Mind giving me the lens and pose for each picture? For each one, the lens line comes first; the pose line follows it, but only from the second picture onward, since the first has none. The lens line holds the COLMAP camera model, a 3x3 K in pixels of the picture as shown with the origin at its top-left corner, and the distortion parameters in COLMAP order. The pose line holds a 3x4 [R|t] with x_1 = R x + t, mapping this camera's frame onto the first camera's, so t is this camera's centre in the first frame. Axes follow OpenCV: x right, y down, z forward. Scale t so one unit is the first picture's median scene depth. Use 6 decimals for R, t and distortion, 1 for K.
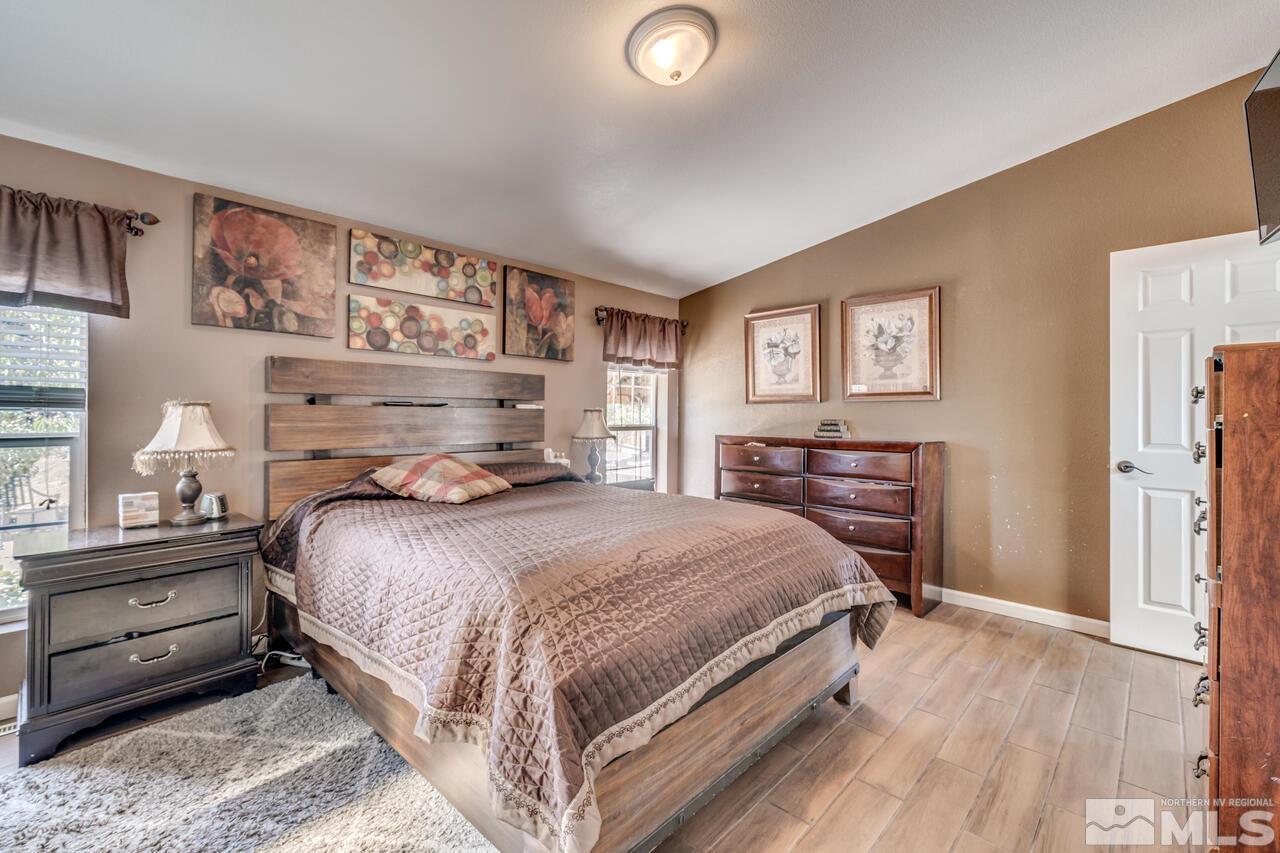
lens RADIAL K [[551.1, 0, 638.2], [0, 551.1, 413.6], [0, 0, 1]] dist [-0.004721, 0.000159]
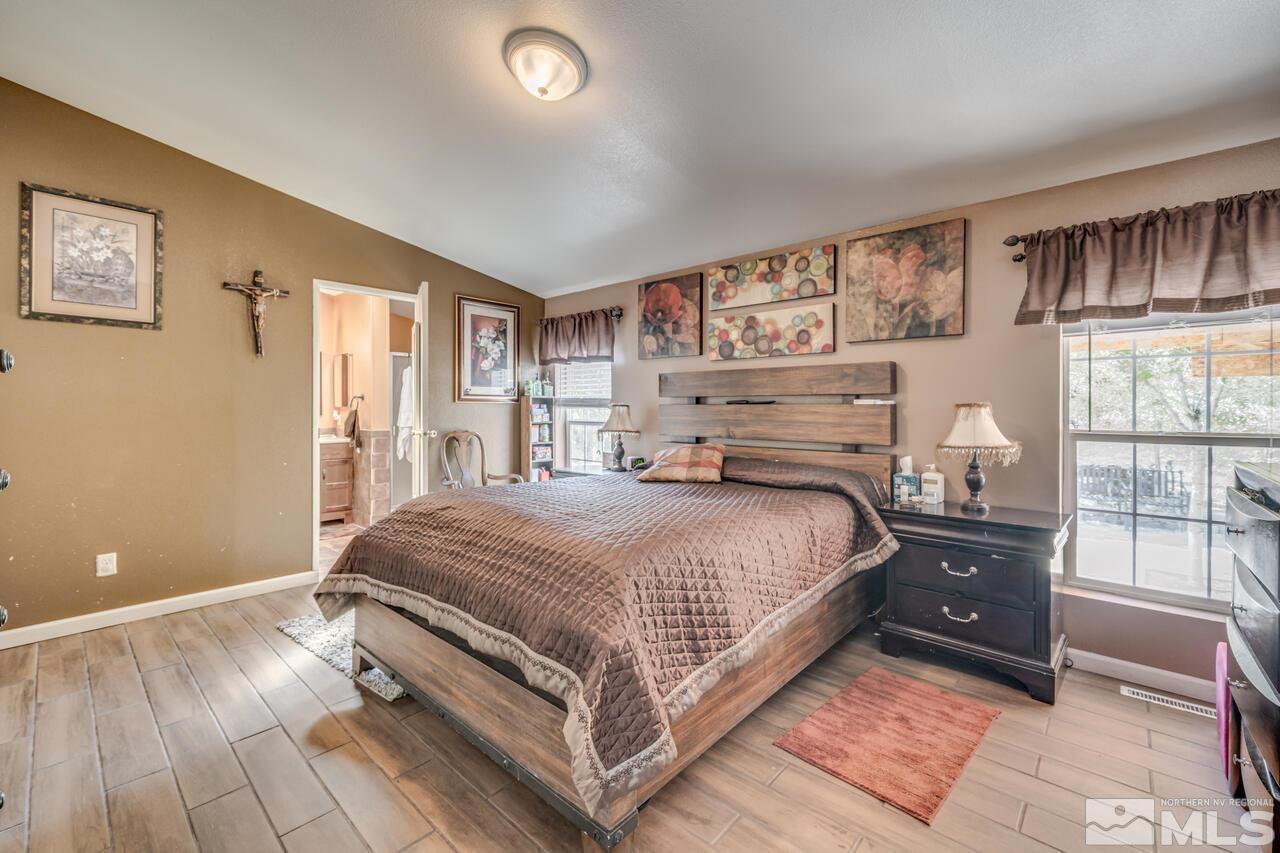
lens RADIAL K [[551.1, 0, 643.6], [0, 551.1, 416.6], [0, 0, 1]] dist [-0.004721, 0.000159]
pose [[-0.002026, 0.007928, -0.999967, 0.710421], [-0.002847, 0.999964, 0.007934, 0.004135], [0.999994, 0.002863, -0.002003, 0.755059]]
